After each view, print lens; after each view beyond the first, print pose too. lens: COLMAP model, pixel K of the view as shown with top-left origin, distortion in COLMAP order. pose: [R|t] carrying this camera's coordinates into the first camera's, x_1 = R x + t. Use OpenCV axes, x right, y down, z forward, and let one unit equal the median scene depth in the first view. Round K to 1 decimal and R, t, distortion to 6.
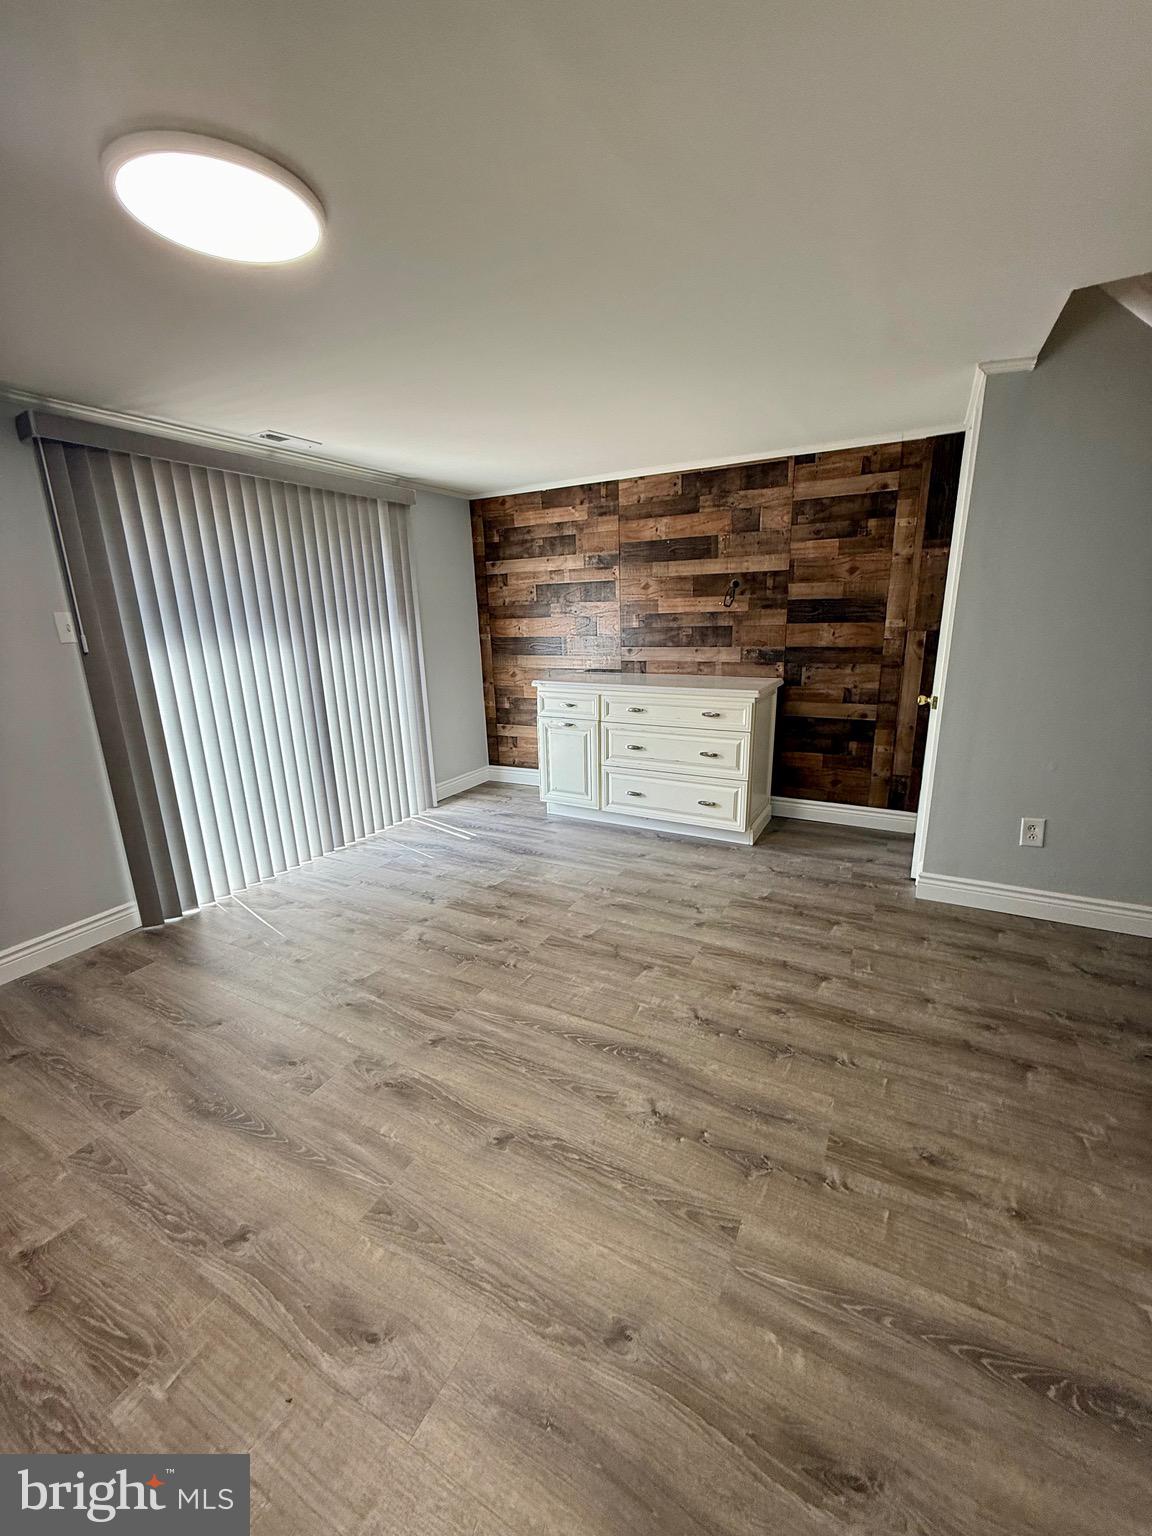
lens RADIAL K [[611.1, 0, 577.9], [0, 611.1, 763.9], [0, 0, 1]] dist [-0.000011, -0.000030]
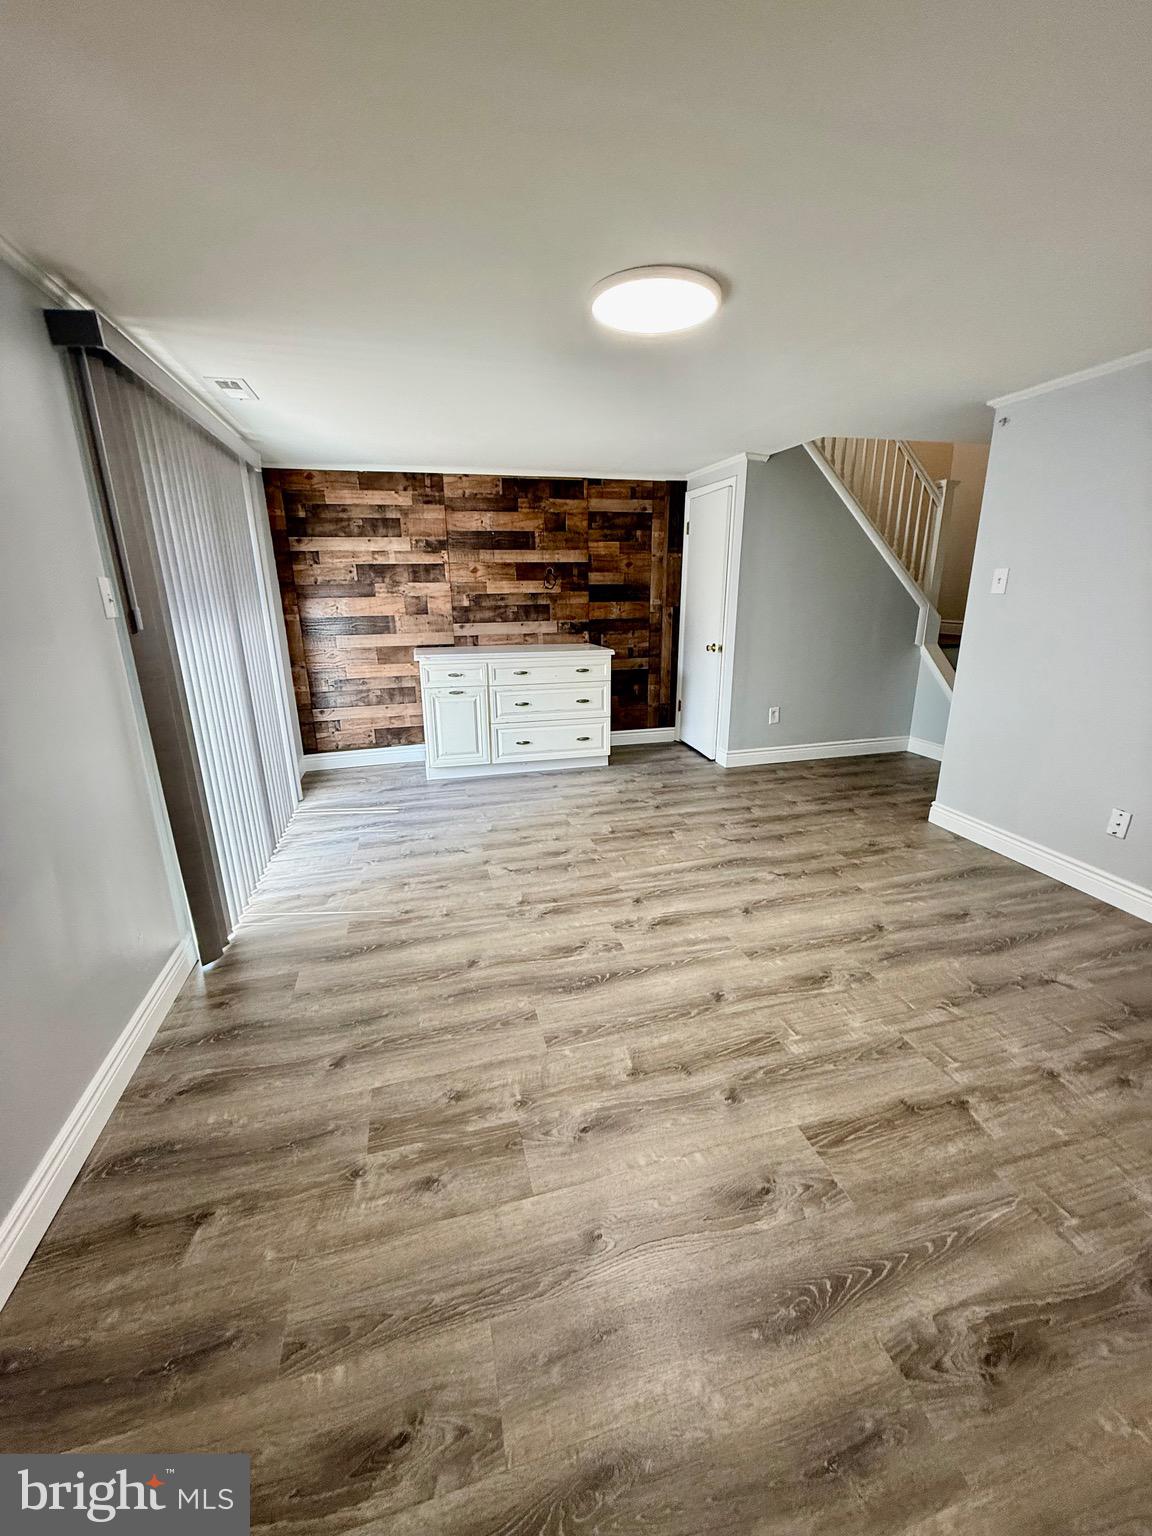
lens RADIAL K [[611.1, 0, 577.9], [0, 611.1, 763.9], [0, 0, 1]] dist [-0.000011, -0.000030]
pose [[0.728575, -0.172147, 0.662981, -0.641138], [0.159931, 0.983904, 0.079723, 0.010753], [-0.666034, 0.047947, 0.744379, 0.027439]]
